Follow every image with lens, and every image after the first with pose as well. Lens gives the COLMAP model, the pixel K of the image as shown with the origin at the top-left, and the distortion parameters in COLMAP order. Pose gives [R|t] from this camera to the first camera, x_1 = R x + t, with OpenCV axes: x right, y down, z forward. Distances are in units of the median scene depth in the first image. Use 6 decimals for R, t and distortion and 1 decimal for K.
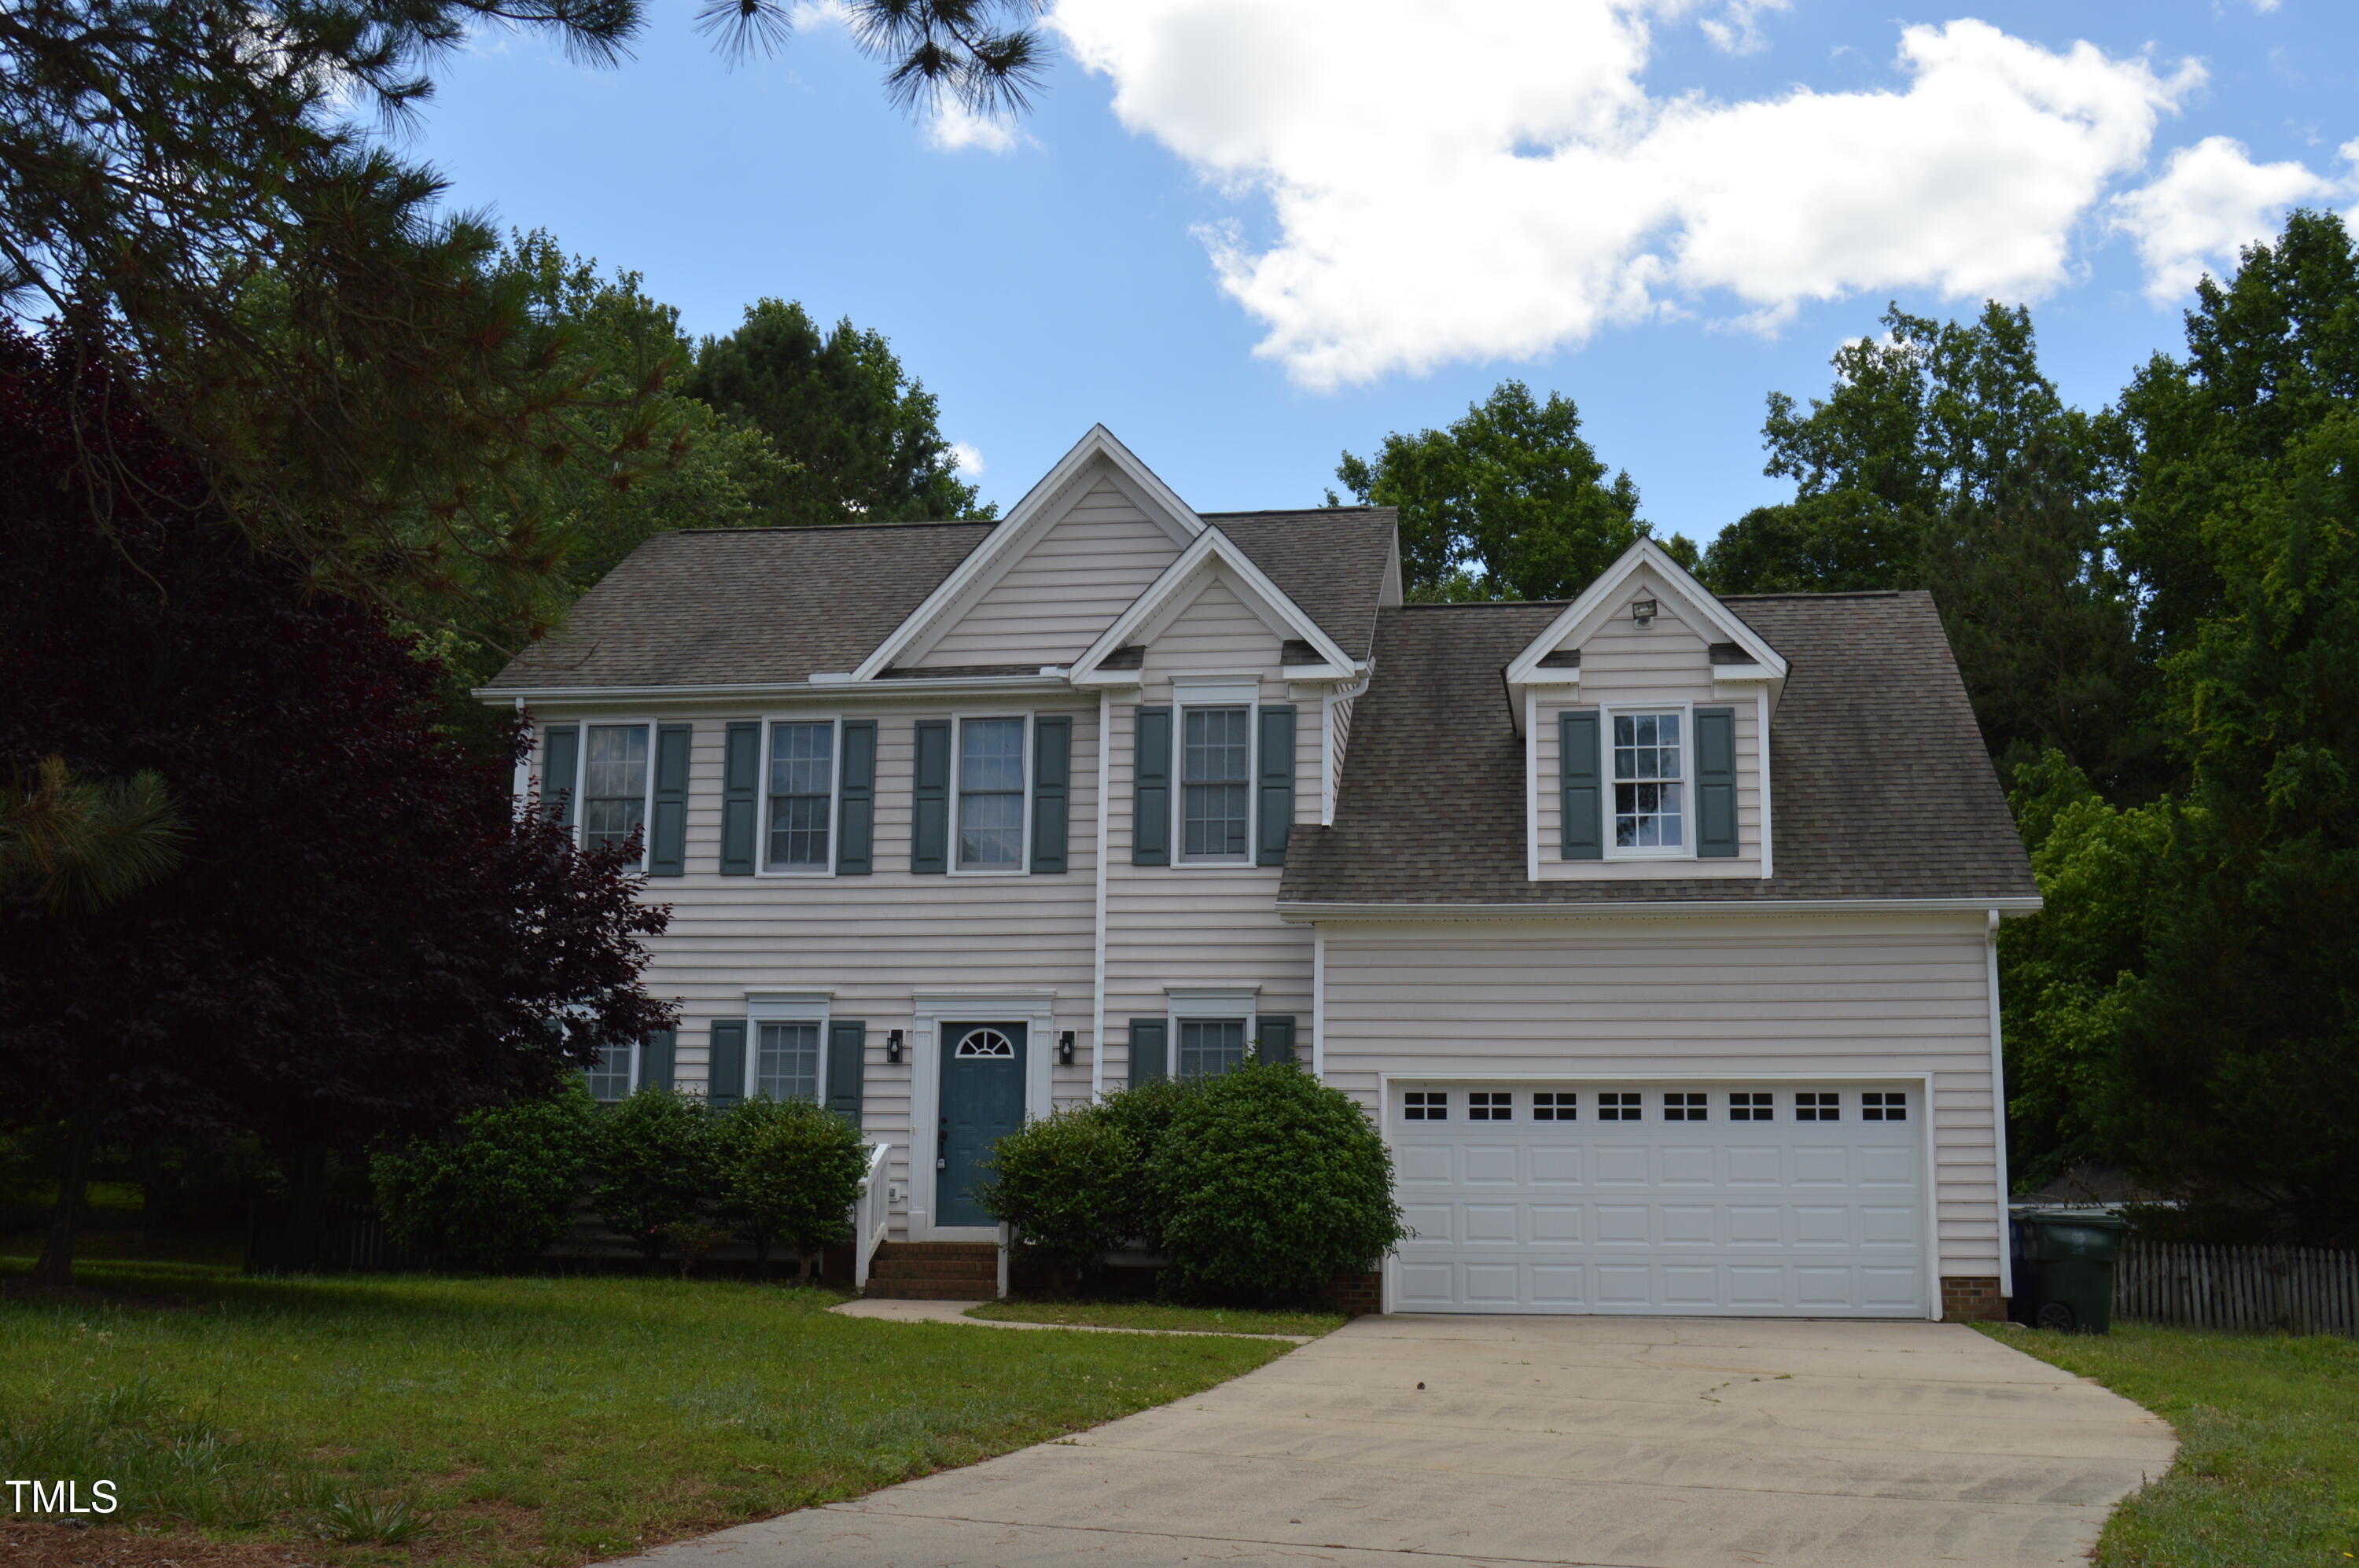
lens RADIAL K [[2504.9, 0, 1176.5], [0, 2504.9, 761.4], [0, 0, 1]] dist [-0.069715, 0.000000]
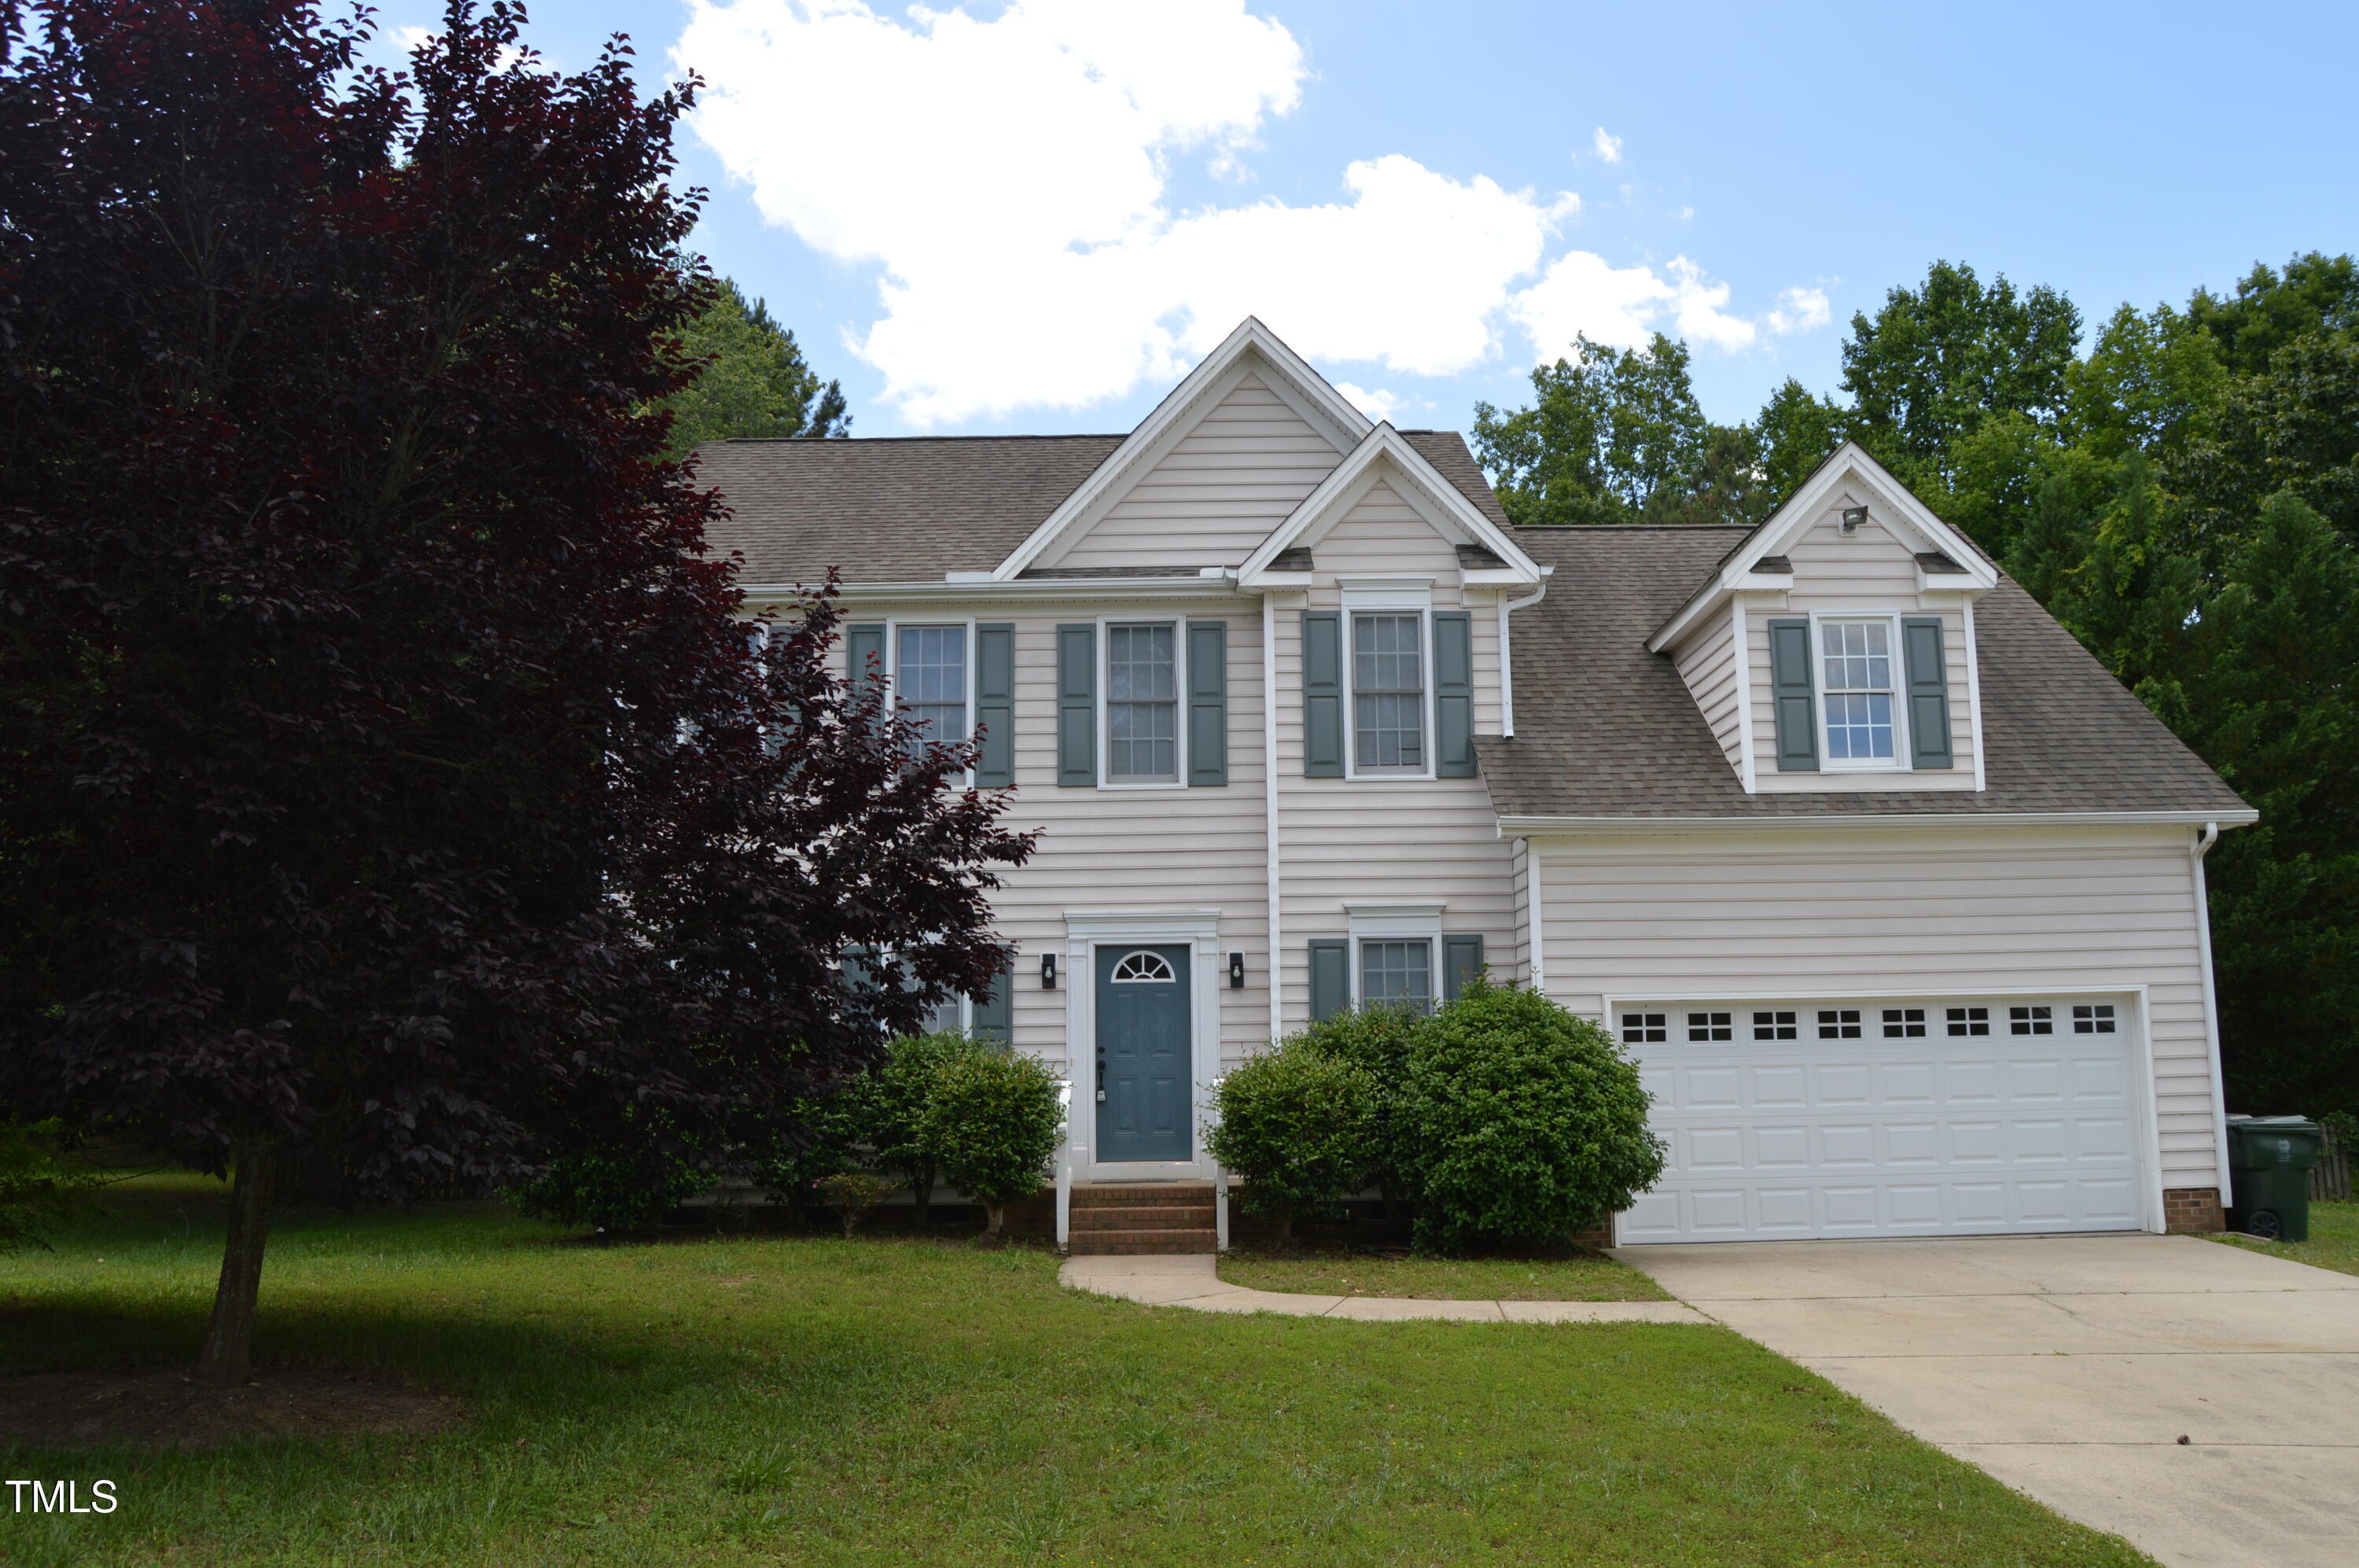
lens RADIAL K [[1883.6, 0, 1181.5], [0, 1883.6, 786.1], [0, 0, 1]] dist [-0.082388, 0.040448]
pose [[0.985667, -0.000046, 0.168705, -0.191857], [-0.006797, 0.999177, 0.039987, 0.017089], [-0.168568, -0.040560, 0.984855, 0.317798]]
